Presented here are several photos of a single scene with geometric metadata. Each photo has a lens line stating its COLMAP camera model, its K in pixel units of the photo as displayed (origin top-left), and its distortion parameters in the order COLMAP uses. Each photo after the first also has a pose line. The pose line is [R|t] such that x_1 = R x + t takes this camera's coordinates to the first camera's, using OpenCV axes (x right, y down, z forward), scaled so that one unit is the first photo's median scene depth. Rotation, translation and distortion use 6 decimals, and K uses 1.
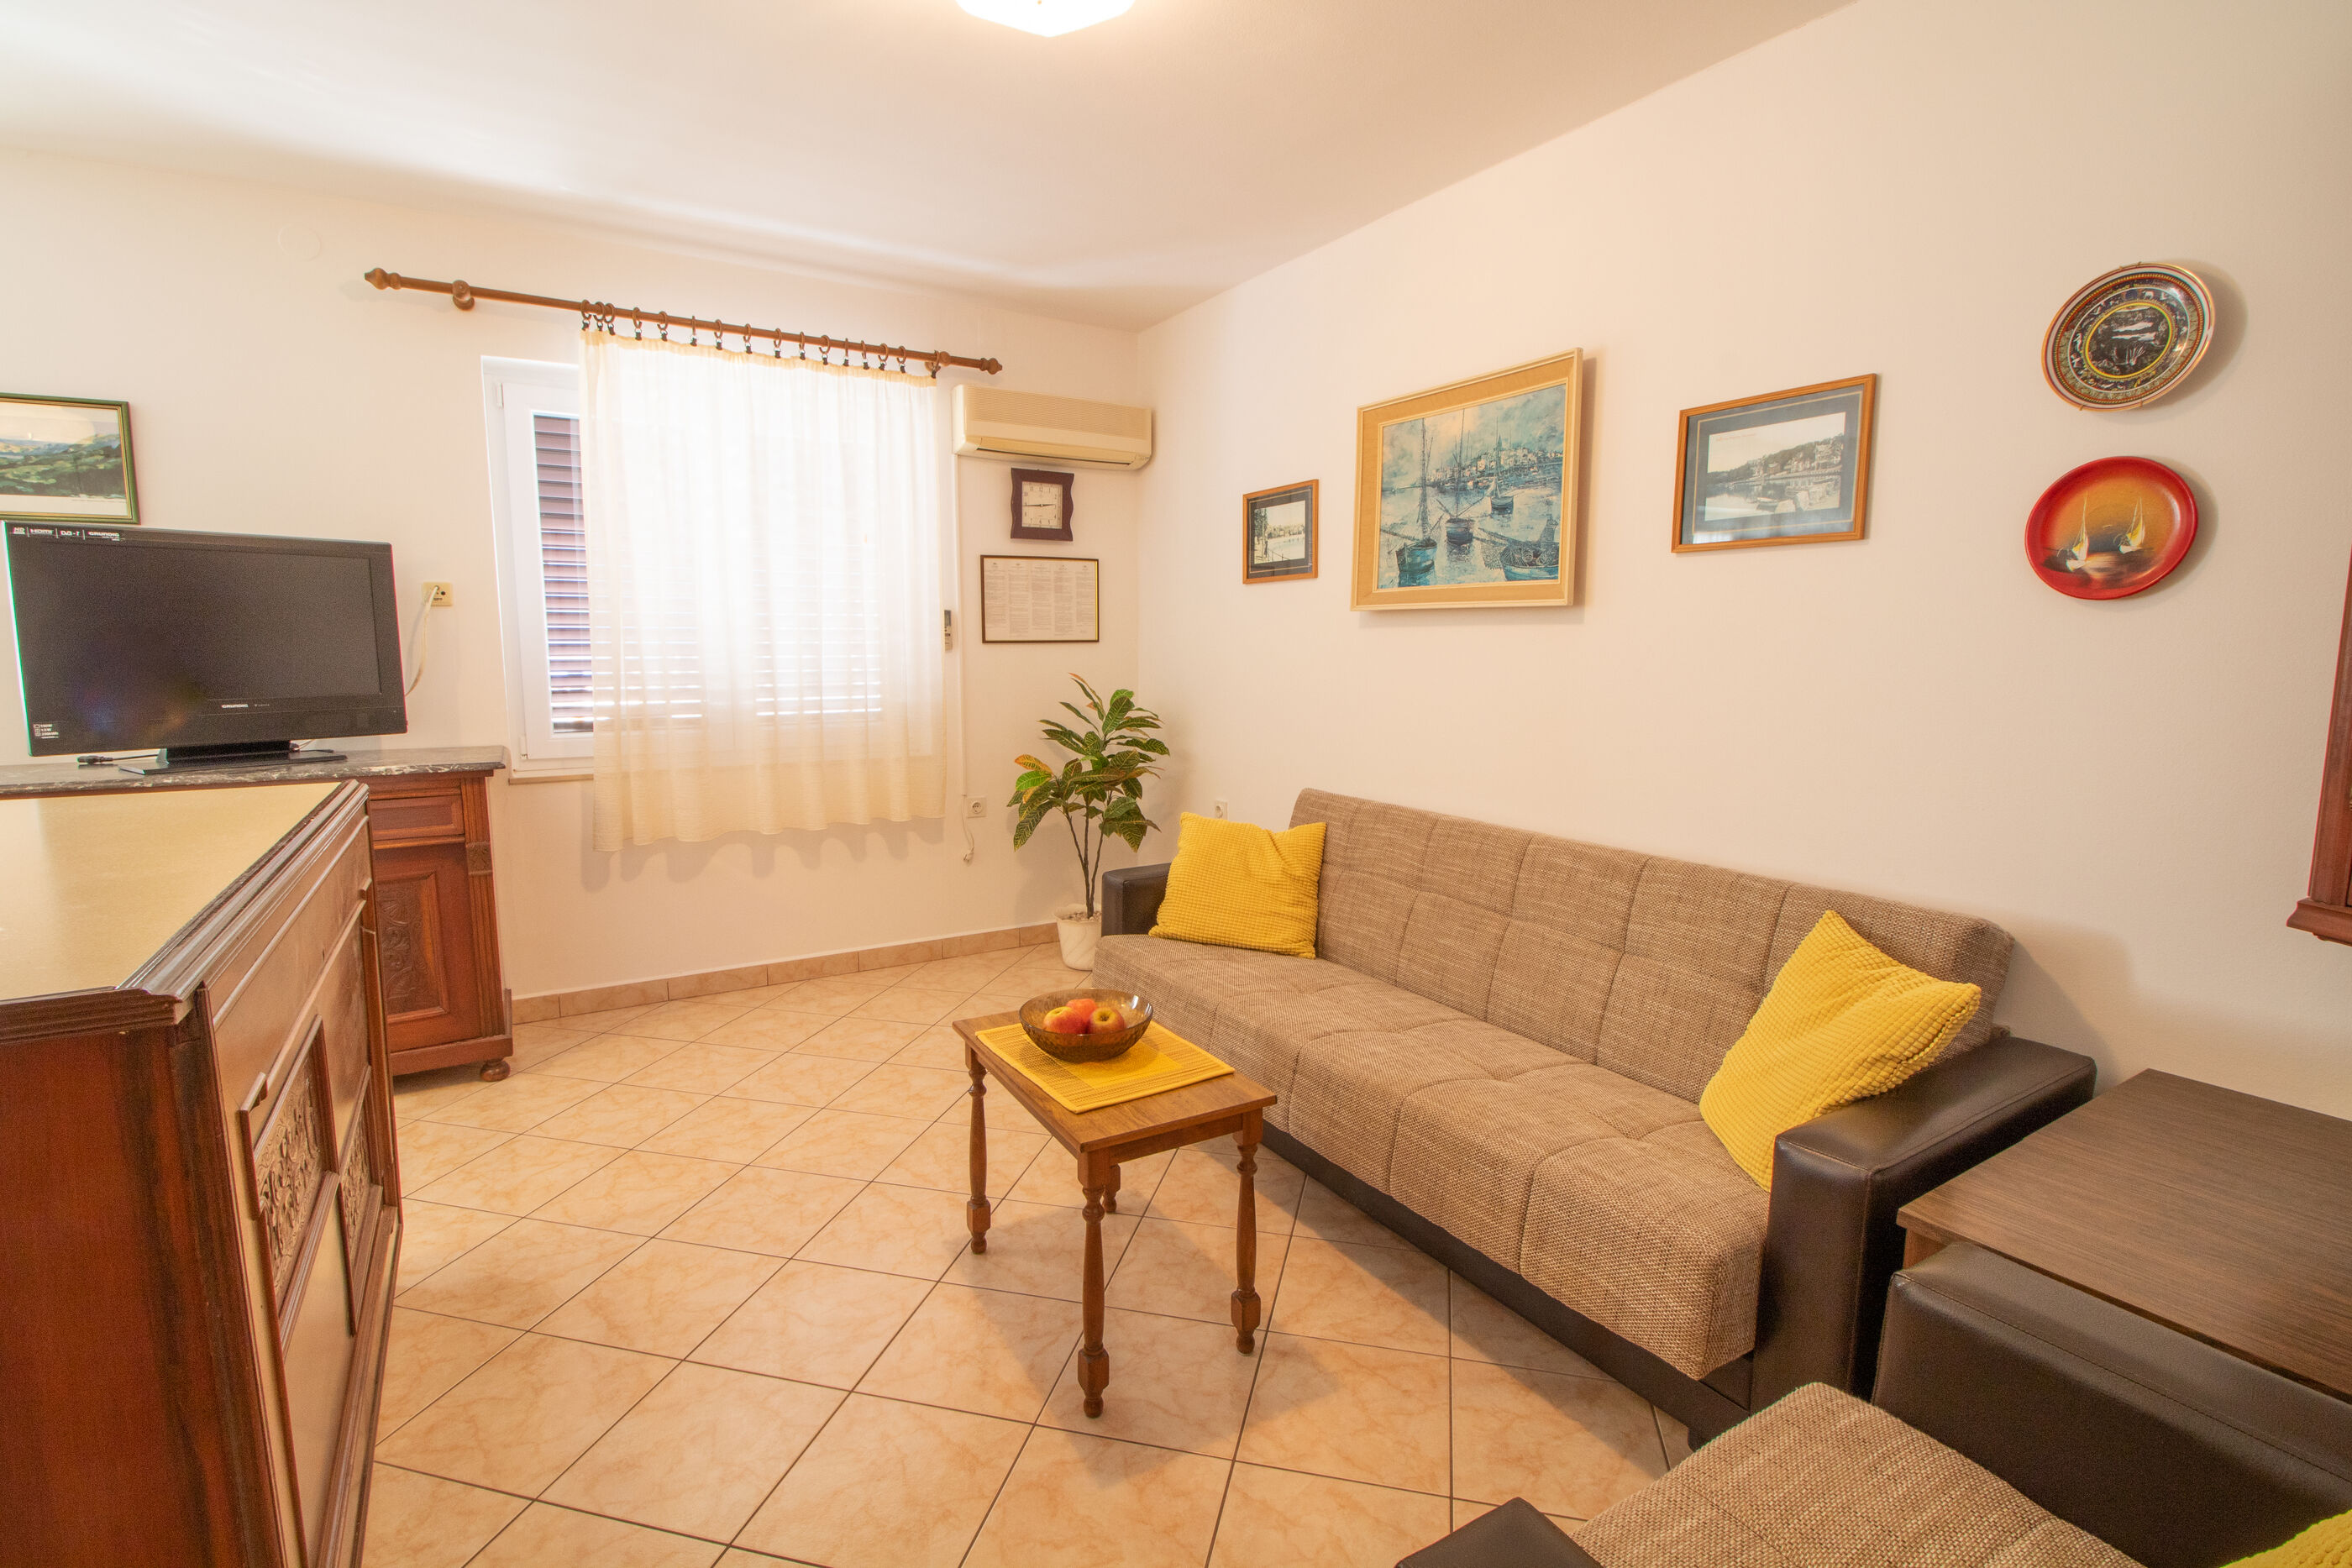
lens RADIAL K [[1086.3, 0, 1189.4], [0, 1086.3, 775.6], [0, 0, 1]] dist [-0.003611, -0.011038]
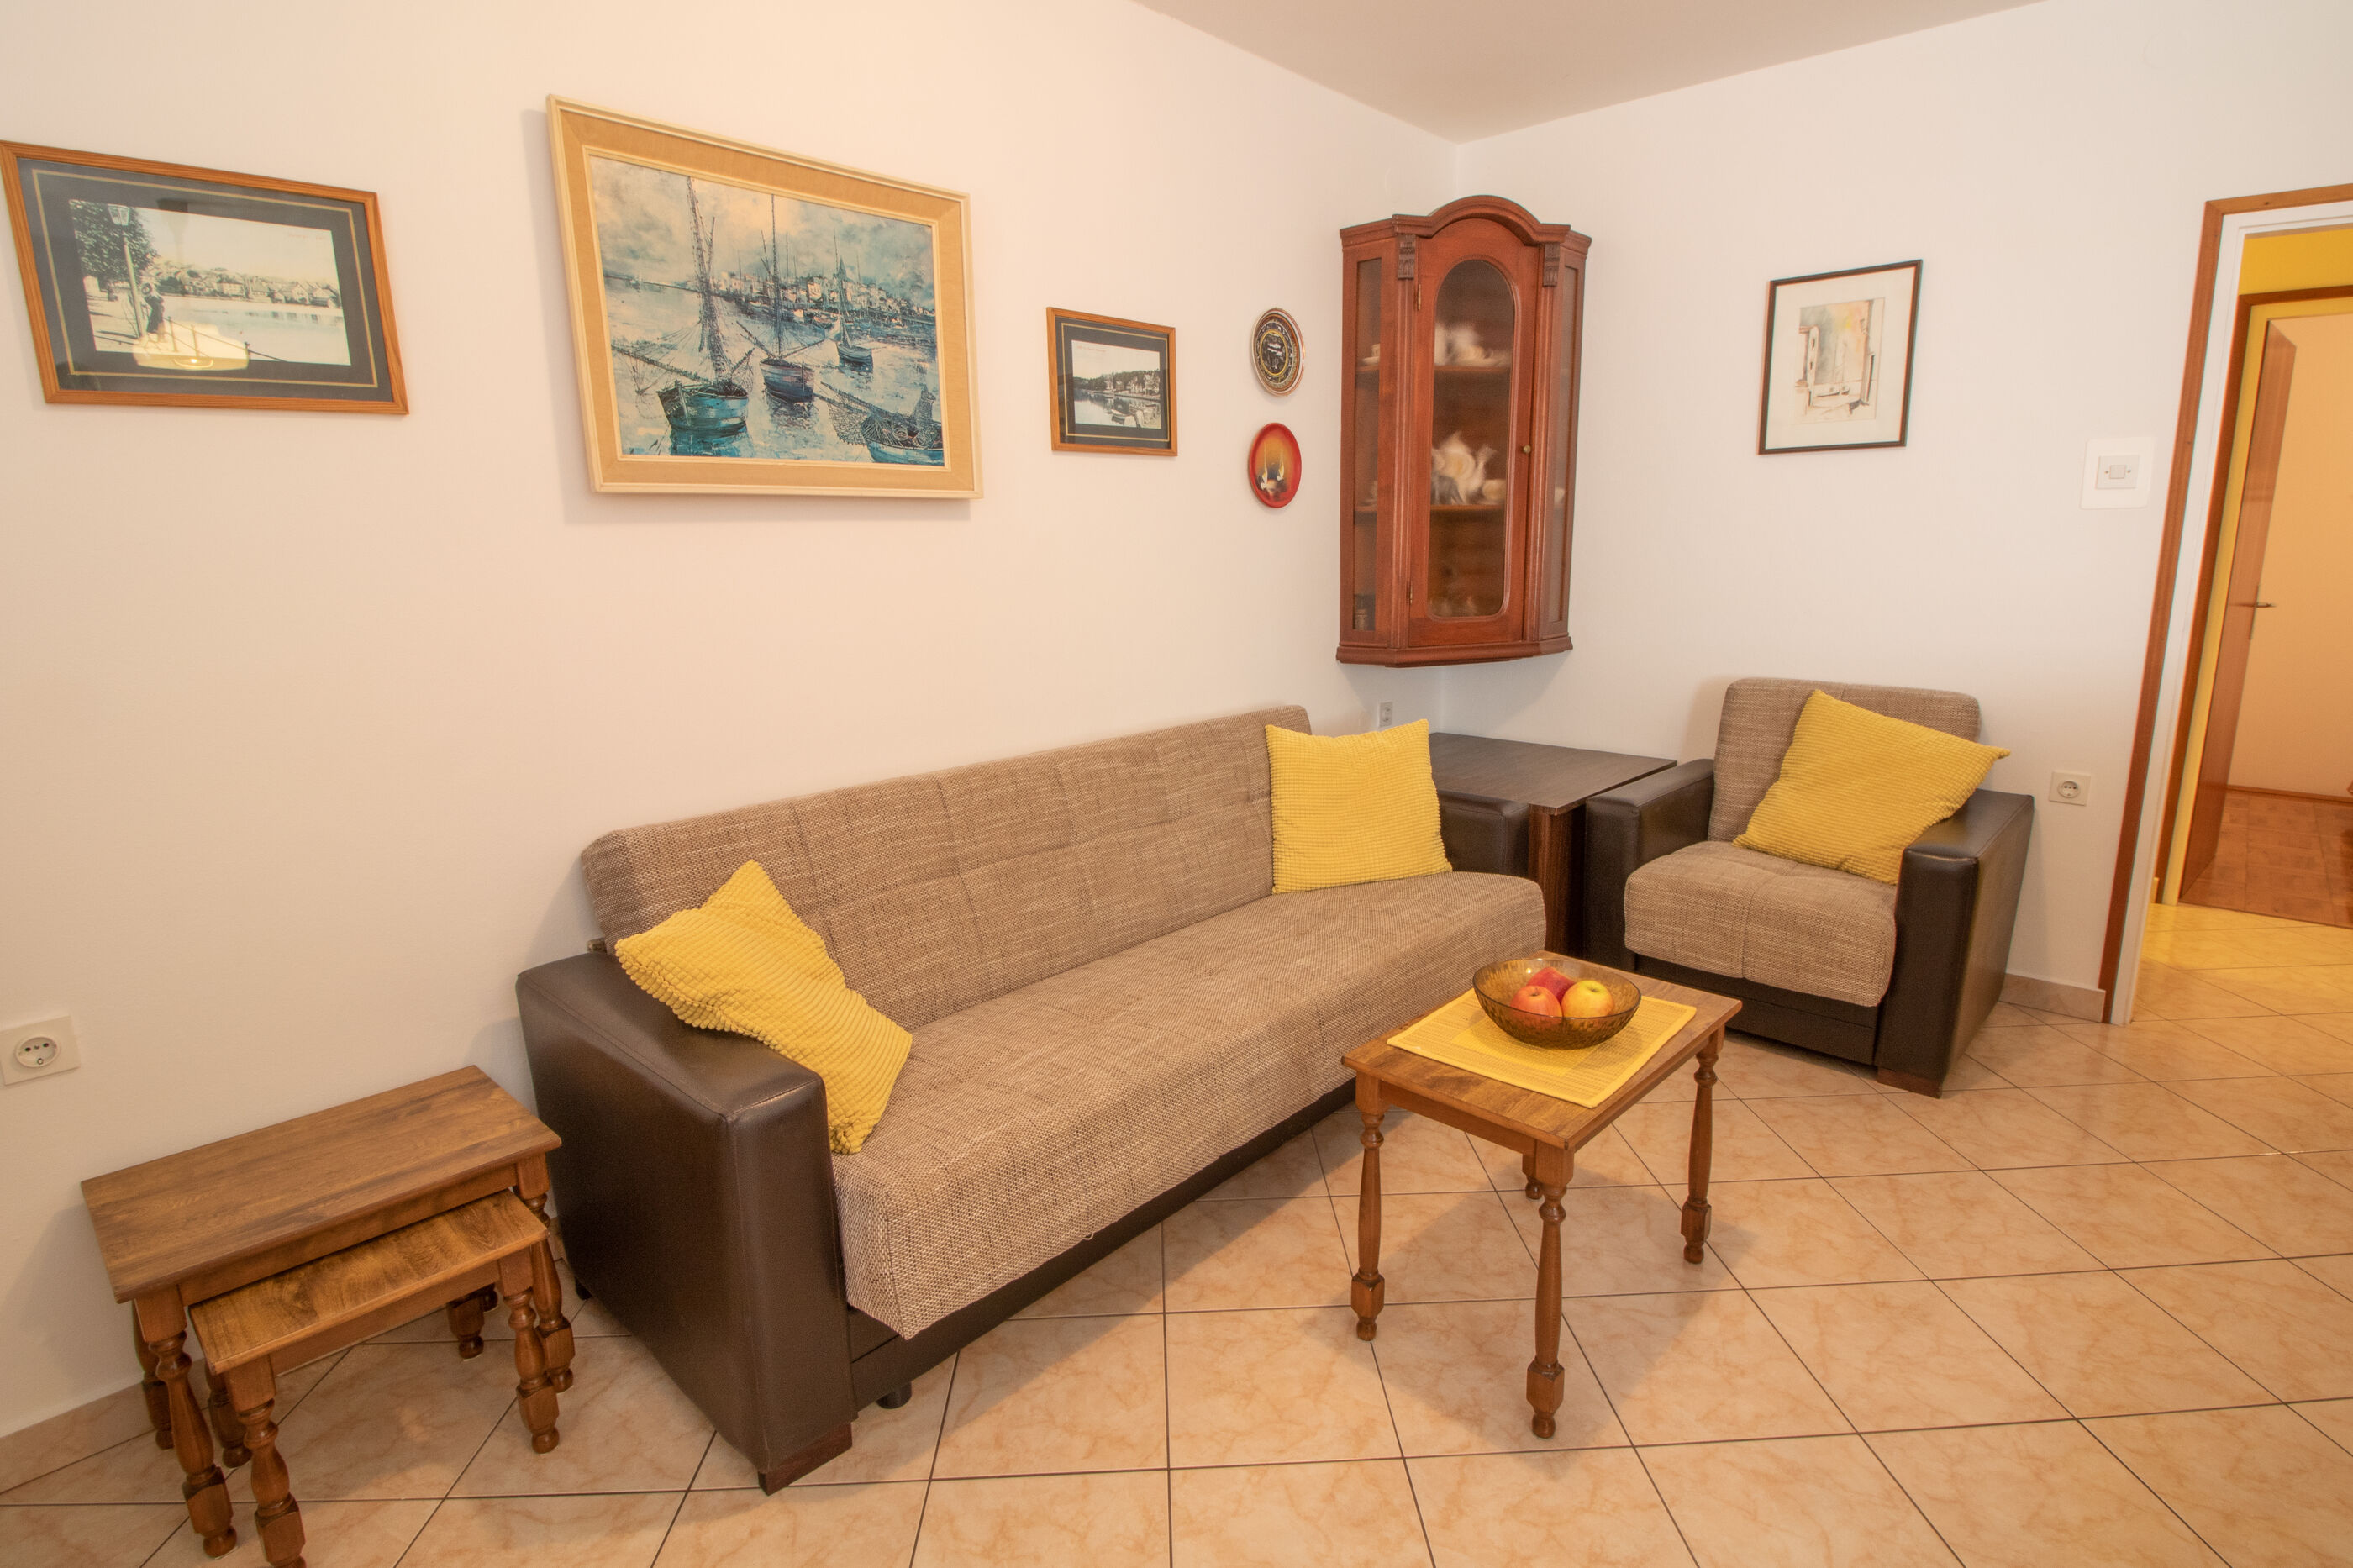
lens RADIAL K [[1160.3, 0, 1195.9], [0, 1160.3, 774.4], [0, 0, 1]] dist [0.000619, -0.013695]
pose [[-0.269936, -0.196089, 0.942700, -0.585517], [0.134055, 0.961856, 0.238459, -0.132885], [-0.953501, 0.190743, -0.233353, 1.021700]]
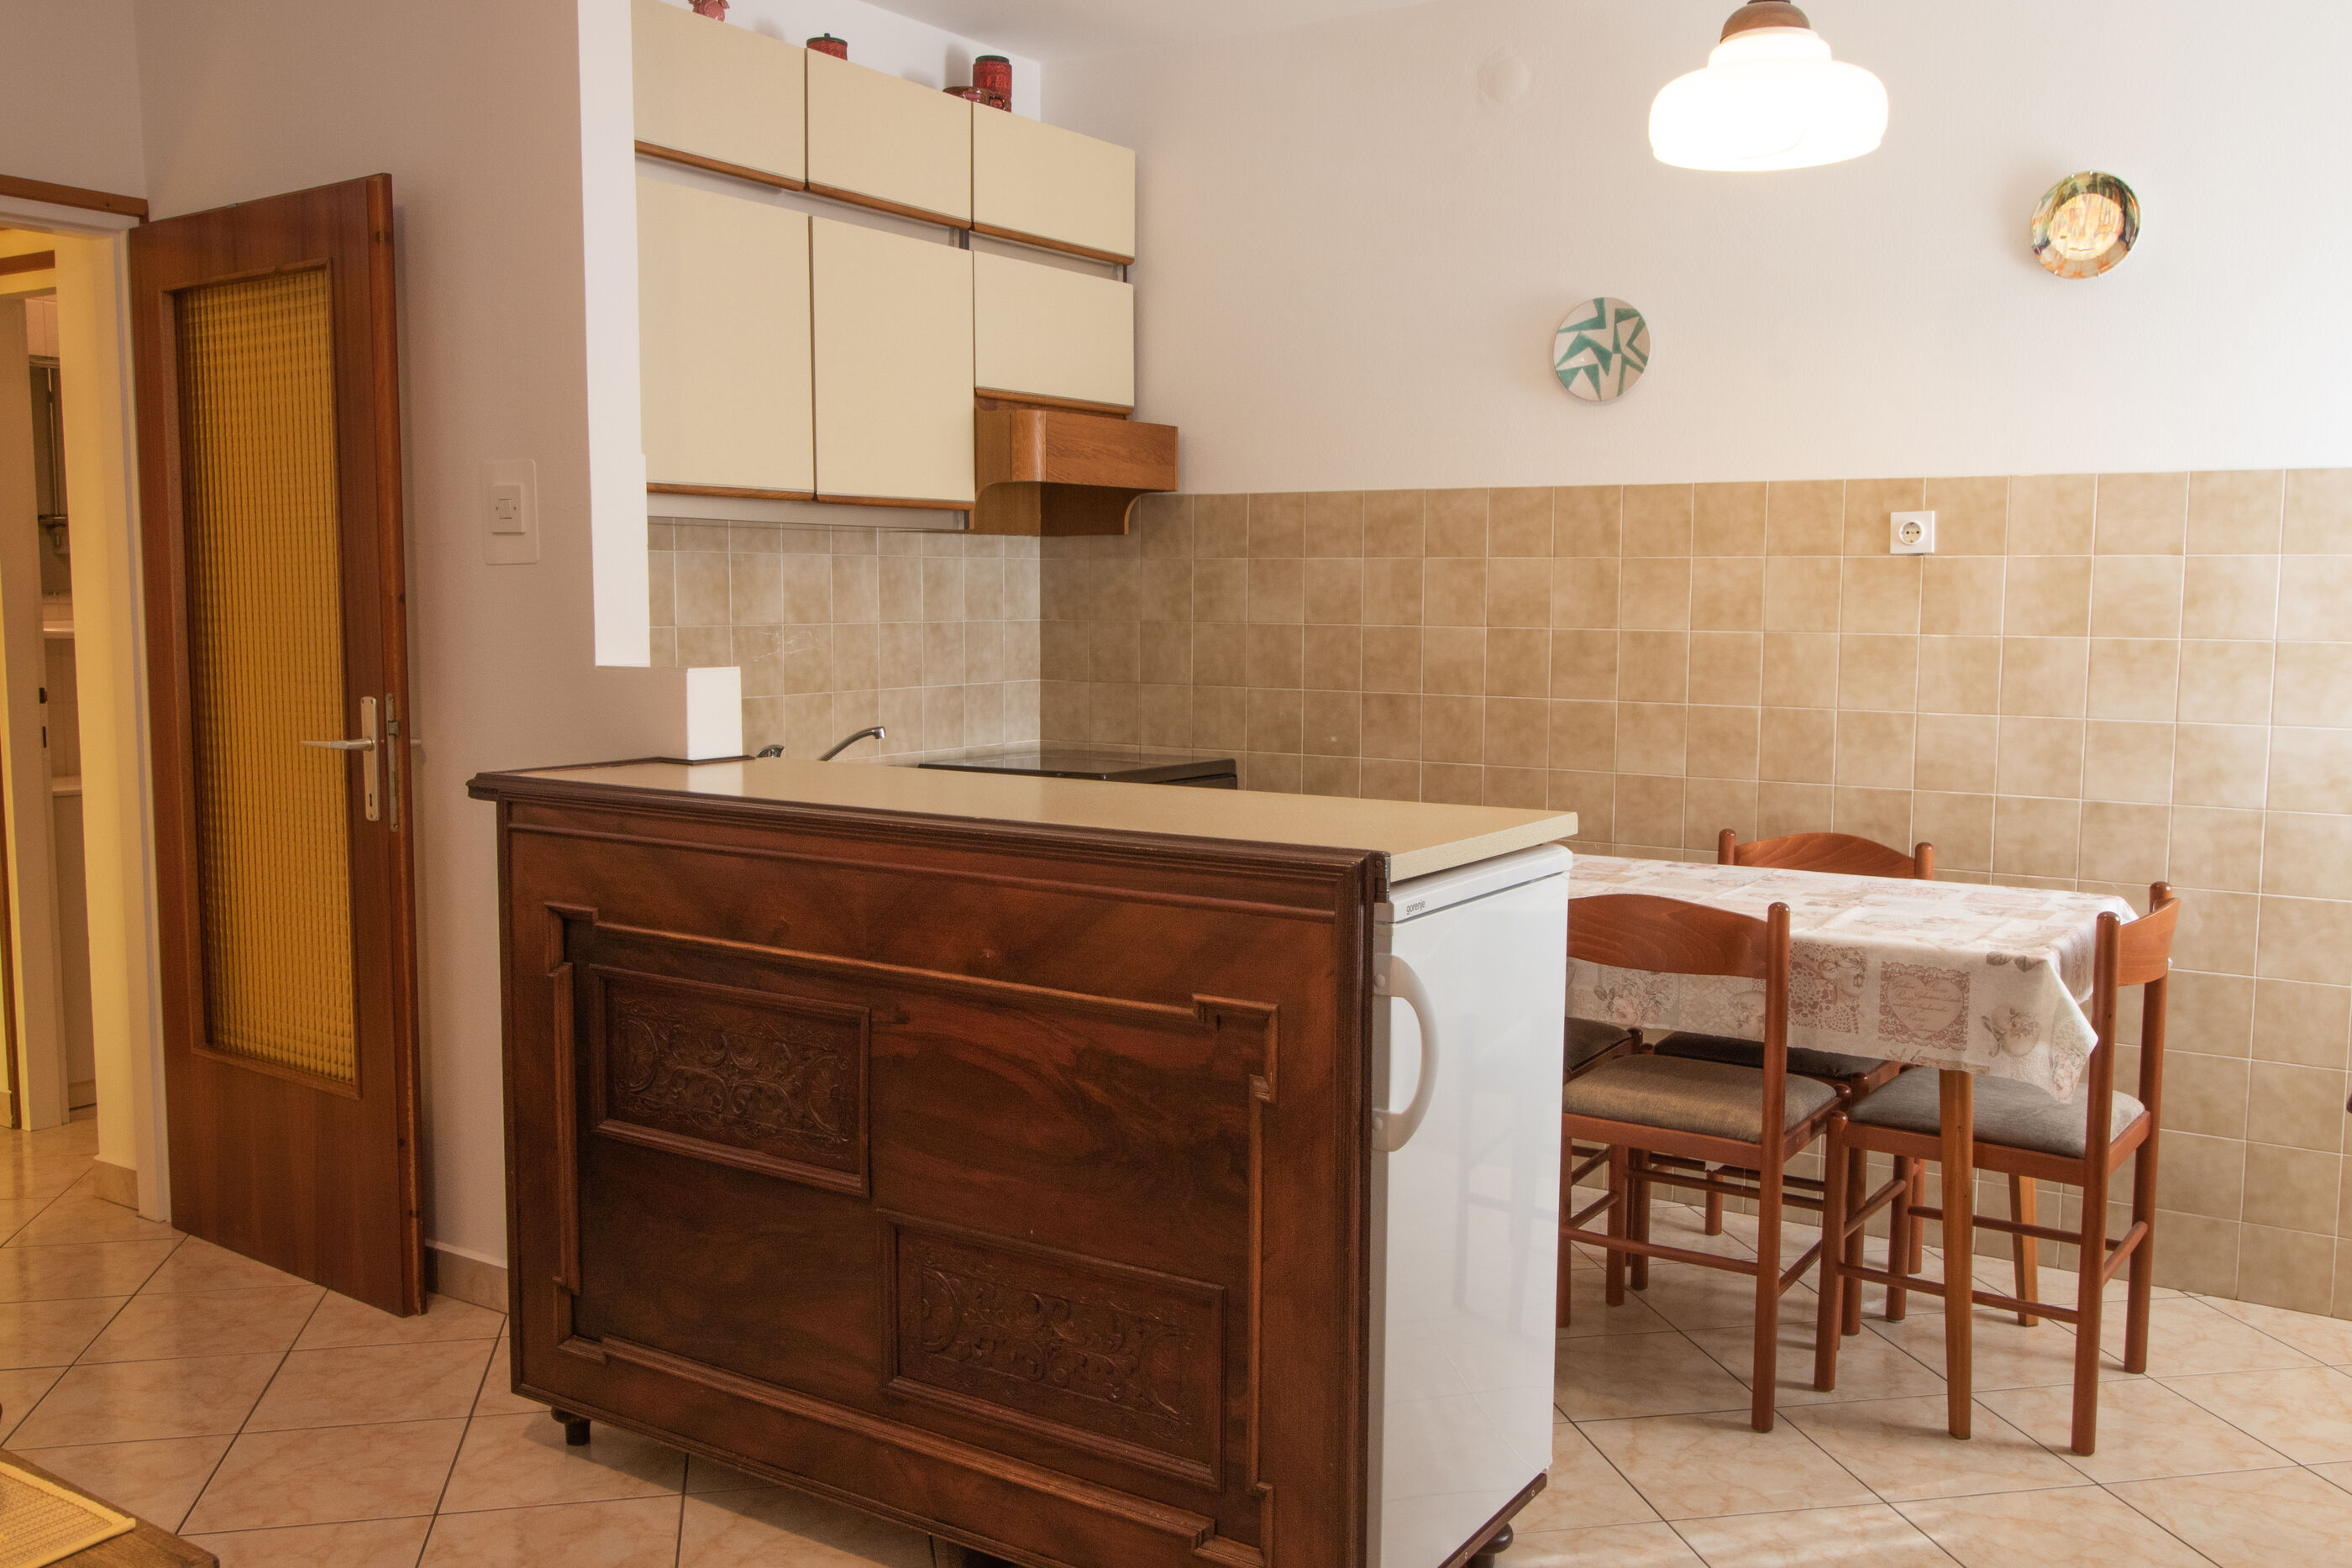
lens RADIAL K [[2024.8, 0, 1168.1], [0, 2024.8, 782.4], [0, 0, 1]] dist [0.017958, -0.008589]
pose [[-0.912089, 0.030361, -0.408866, -0.185285], [-0.061868, 0.975643, 0.210460, -0.173421], [0.405297, 0.217254, -0.887995, 1.336224]]
